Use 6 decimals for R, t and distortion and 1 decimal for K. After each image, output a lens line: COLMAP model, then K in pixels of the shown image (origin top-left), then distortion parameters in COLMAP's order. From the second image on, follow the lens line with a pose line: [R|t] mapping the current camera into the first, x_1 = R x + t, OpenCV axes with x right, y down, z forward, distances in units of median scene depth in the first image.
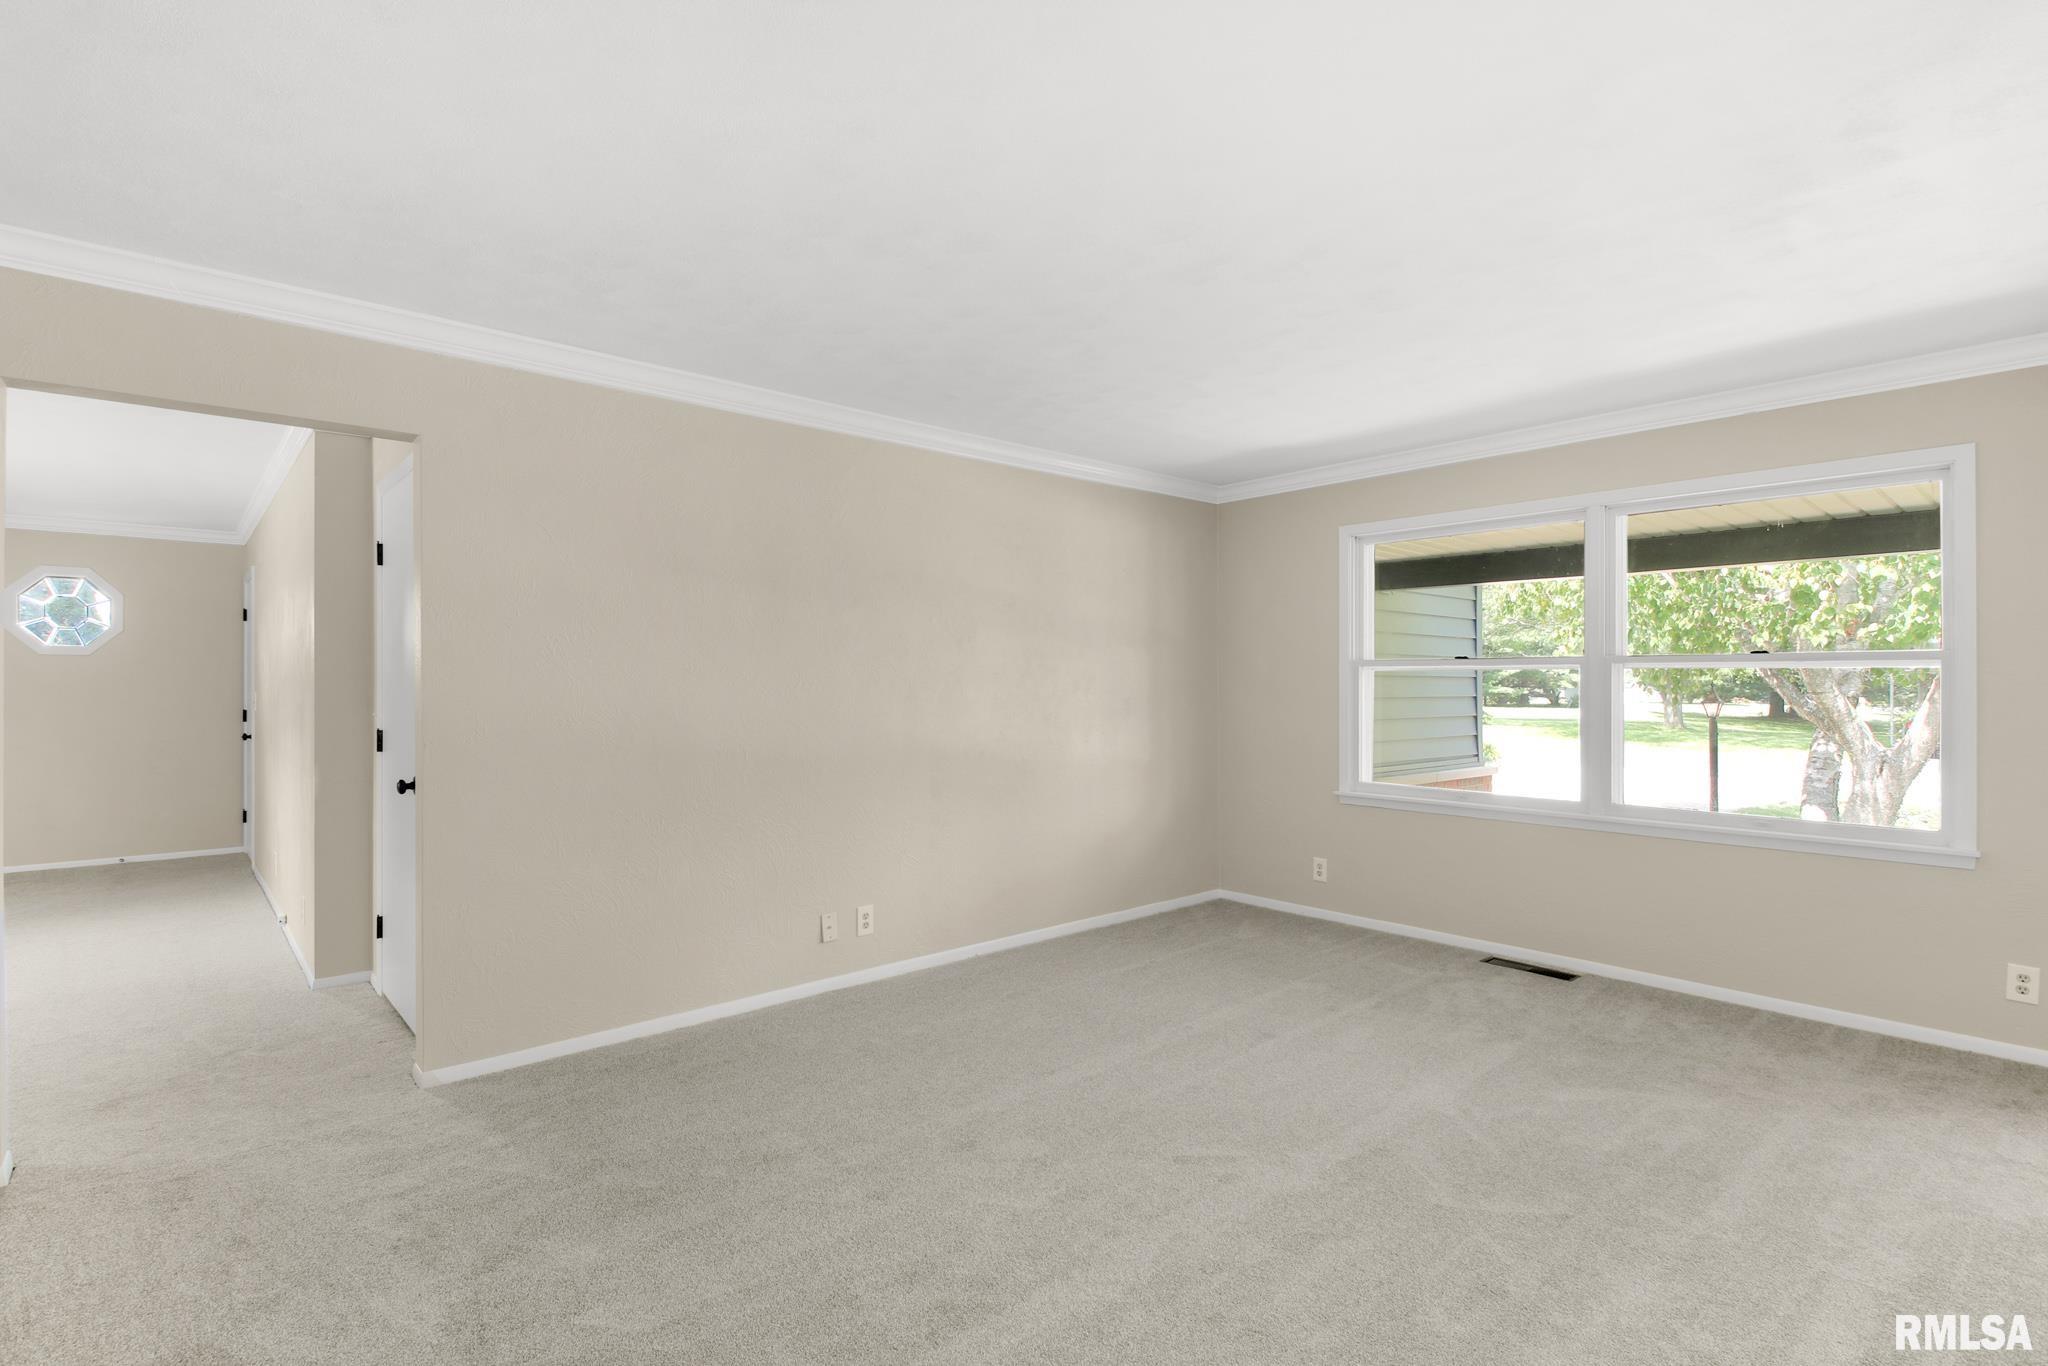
lens RADIAL K [[956.6, 0, 969.7], [0, 956.6, 673.6], [0, 0, 1]] dist [0.013955, -0.006274]
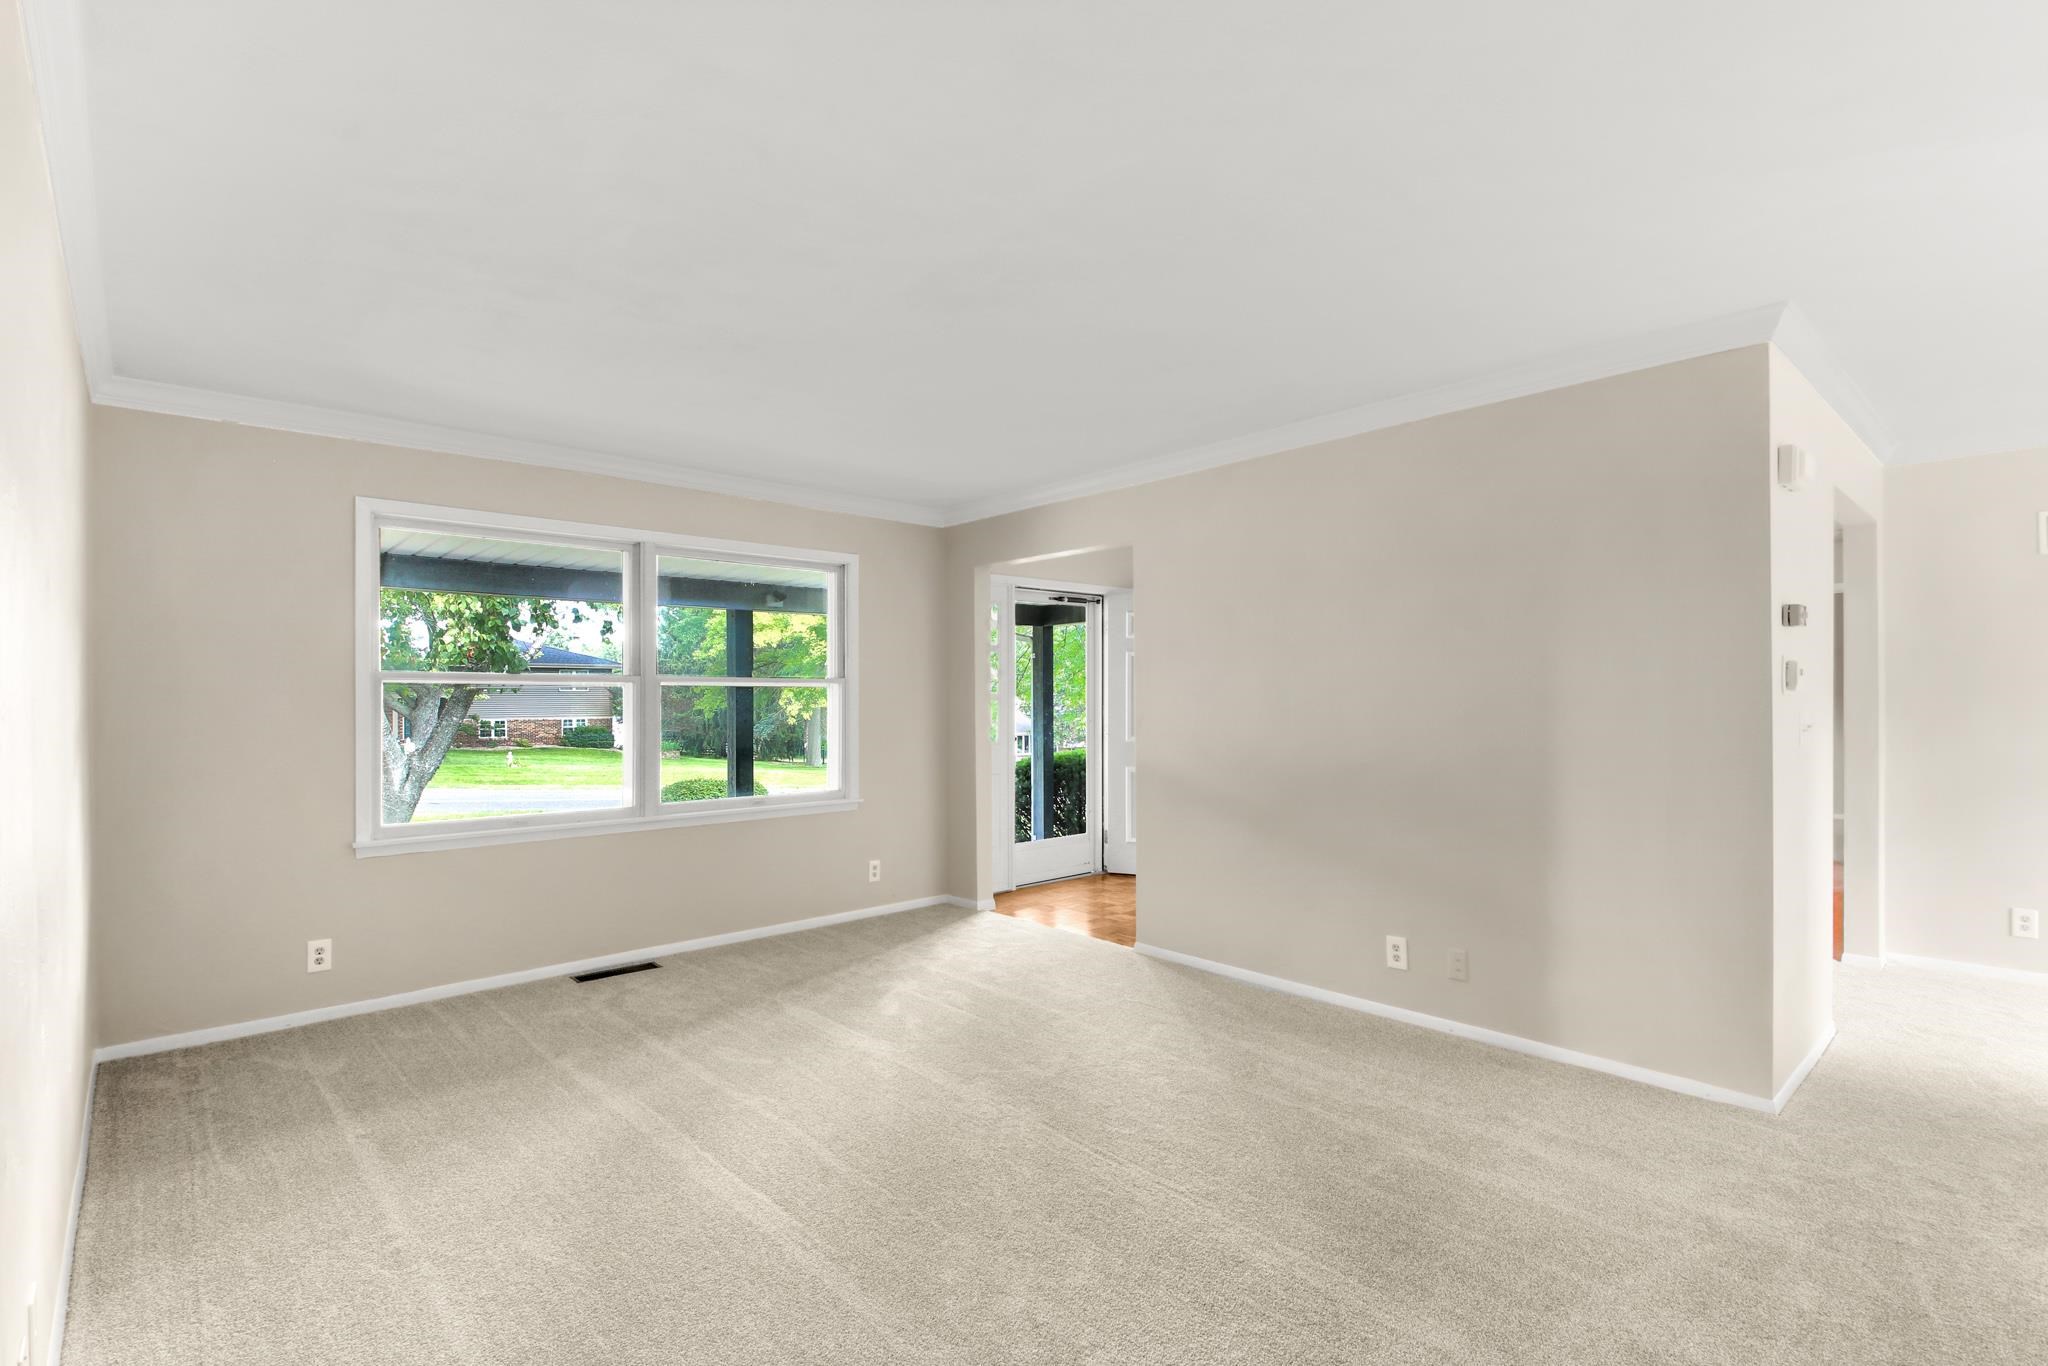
lens RADIAL K [[956.6, 0, 1014.7], [0, 956.6, 684.3], [0, 0, 1]] dist [0.013955, -0.006274]
pose [[-0.039715, 0.016374, 0.999077, -0.477760], [-0.000612, 0.999865, -0.016411, 0.010268], [-0.999211, -0.001264, -0.039700, 0.600774]]
